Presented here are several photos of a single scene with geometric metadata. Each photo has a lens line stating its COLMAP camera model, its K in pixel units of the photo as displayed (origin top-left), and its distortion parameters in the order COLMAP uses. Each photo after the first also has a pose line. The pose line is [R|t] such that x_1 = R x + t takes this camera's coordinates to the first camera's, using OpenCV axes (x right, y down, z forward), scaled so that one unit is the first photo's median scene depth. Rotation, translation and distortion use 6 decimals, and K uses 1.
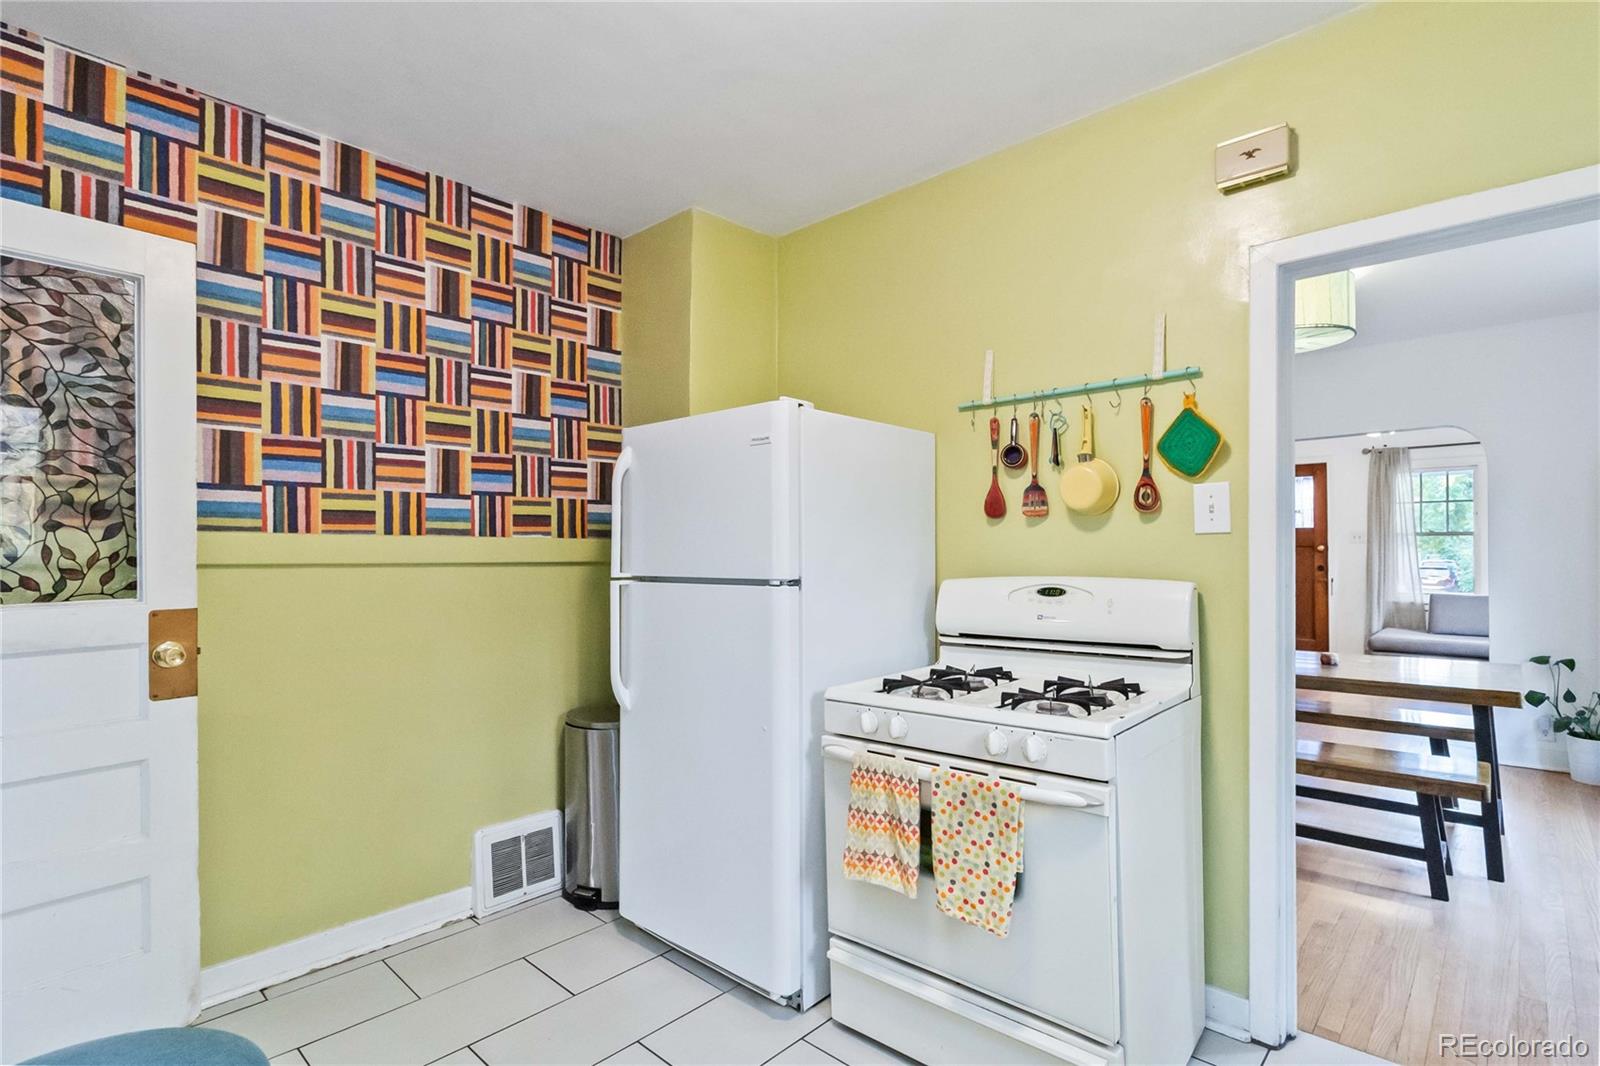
lens RADIAL K [[799.9, 0, 801.5], [0, 799.9, 539.0], [0, 0, 1]] dist [0.001488, -0.000735]
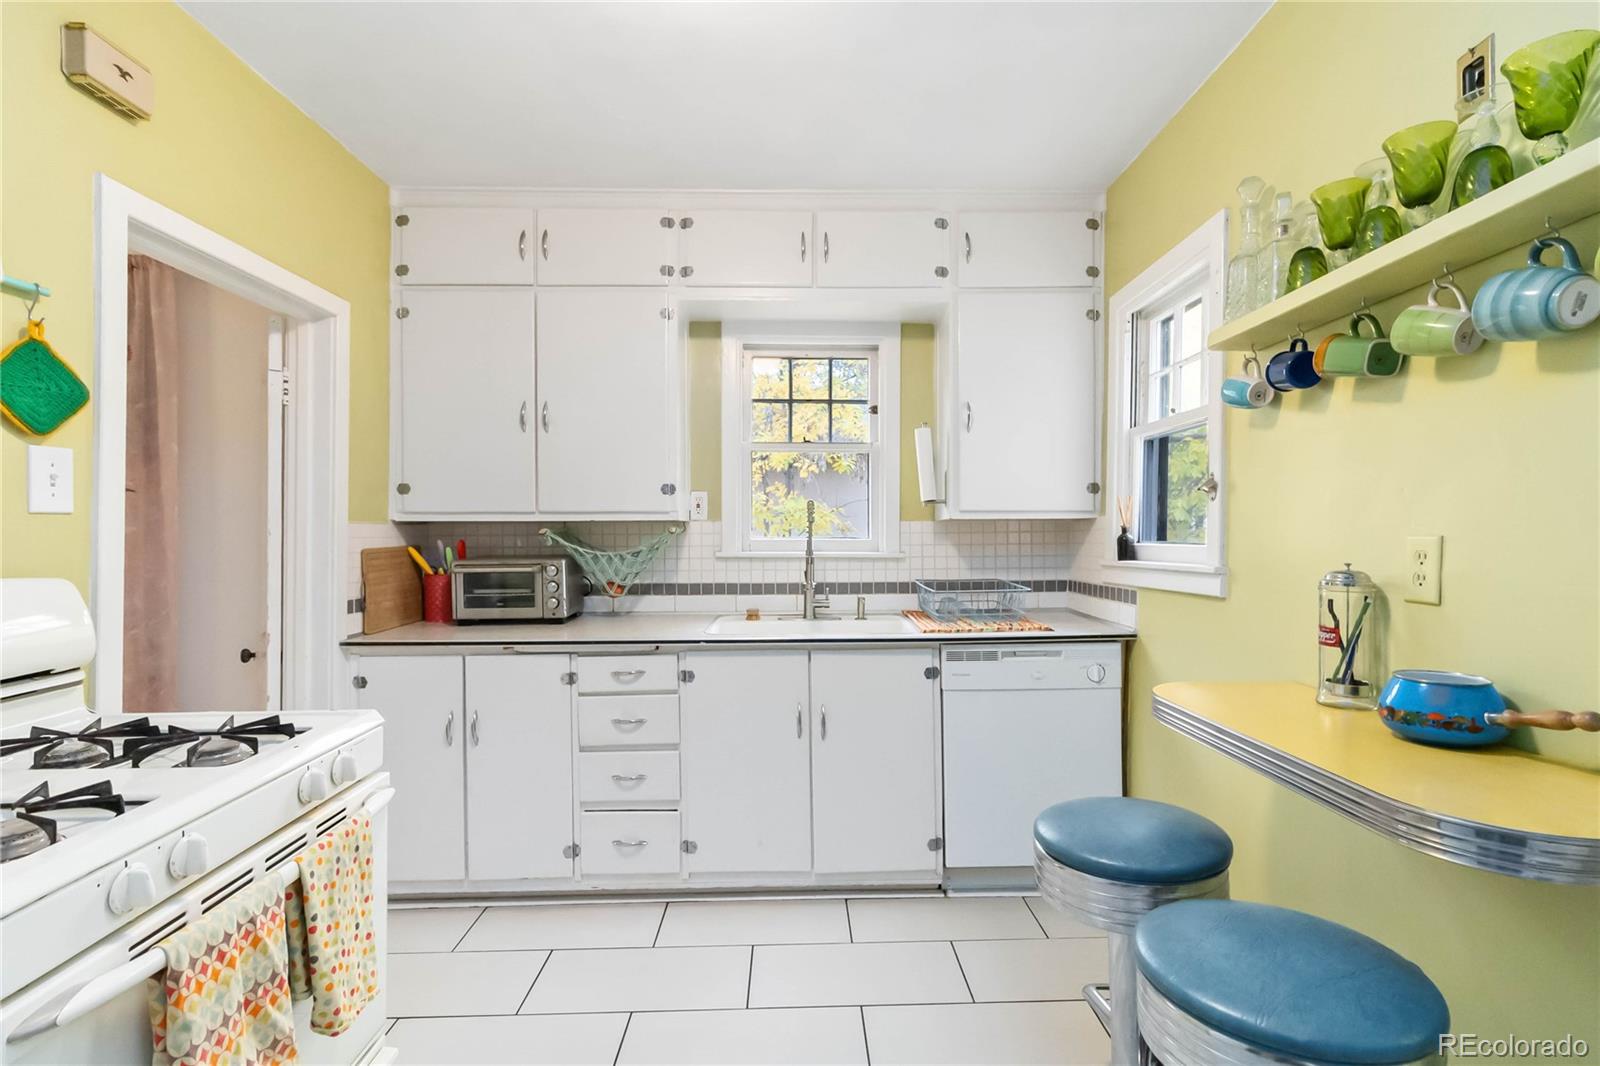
lens RADIAL K [[751.5, 0, 824.6], [0, 751.5, 540.8], [0, 0, 1]] dist [0.004862, 0.000305]
pose [[-0.714151, -0.000741, 0.699991, -0.552150], [-0.002450, 0.999996, -0.001441, 0.020494], [-0.699987, -0.002744, -0.714150, 1.070533]]
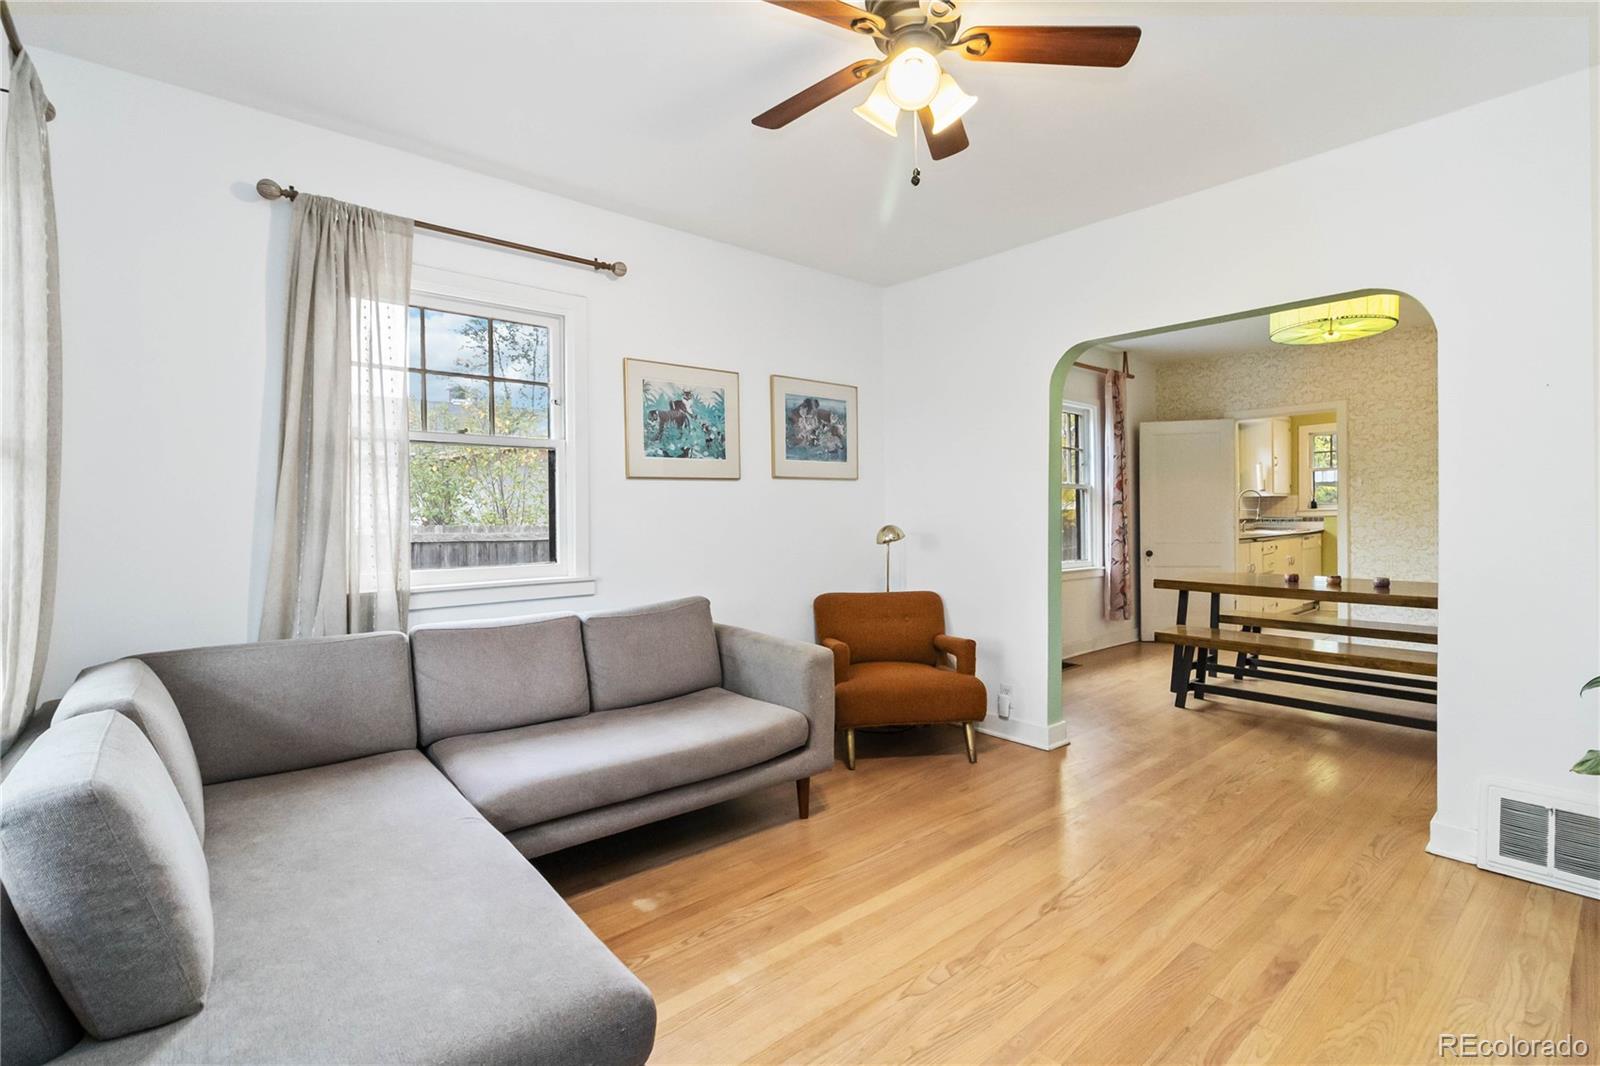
lens RADIAL K [[751.5, 0, 808.3], [0, 751.5, 522.5], [0, 0, 1]] dist [0.004862, 0.000305]
pose [[-0.995443, 0.013772, 0.094355, 2.406147], [0.014020, 0.999900, 0.001969, 0.080096], [-0.094318, 0.003283, -0.995537, 4.230607]]
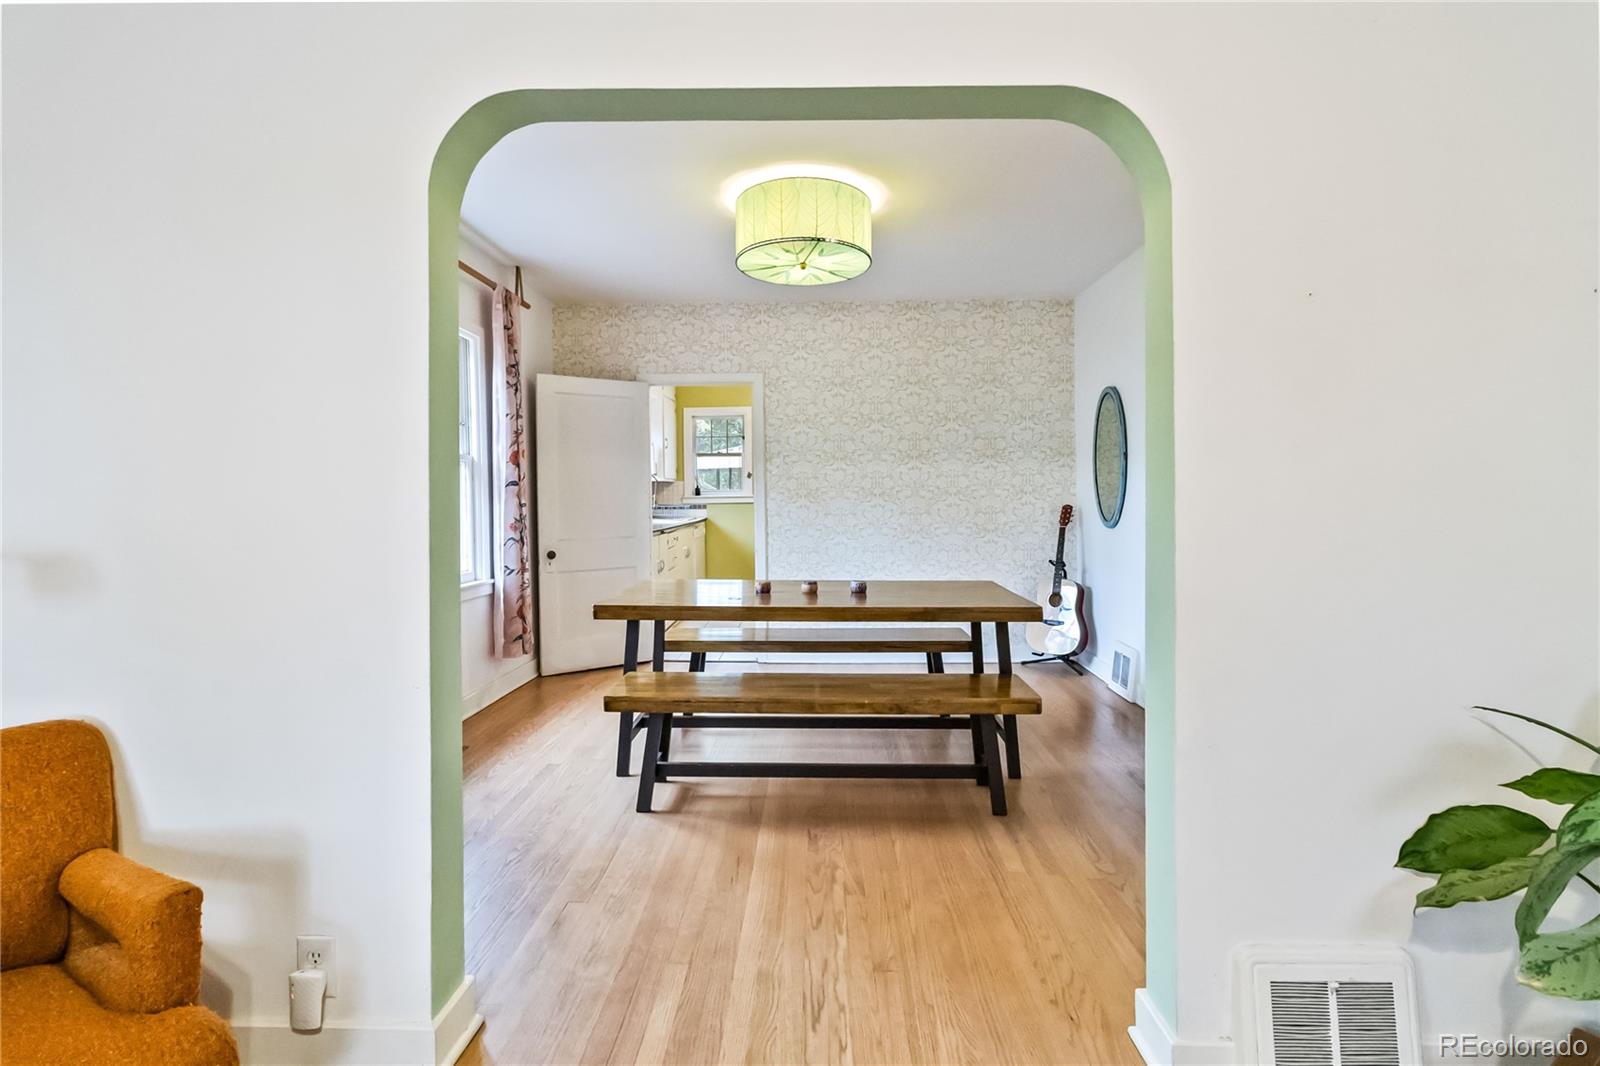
lens RADIAL K [[751.5, 0, 816.2], [0, 751.5, 514.9], [0, 0, 1]] dist [0.004862, 0.000305]
pose [[-0.741525, 0.024702, -0.670471, 2.215816], [0.013610, 0.999670, 0.021777, 0.075241], [0.670787, 0.007023, -0.741616, 3.183480]]
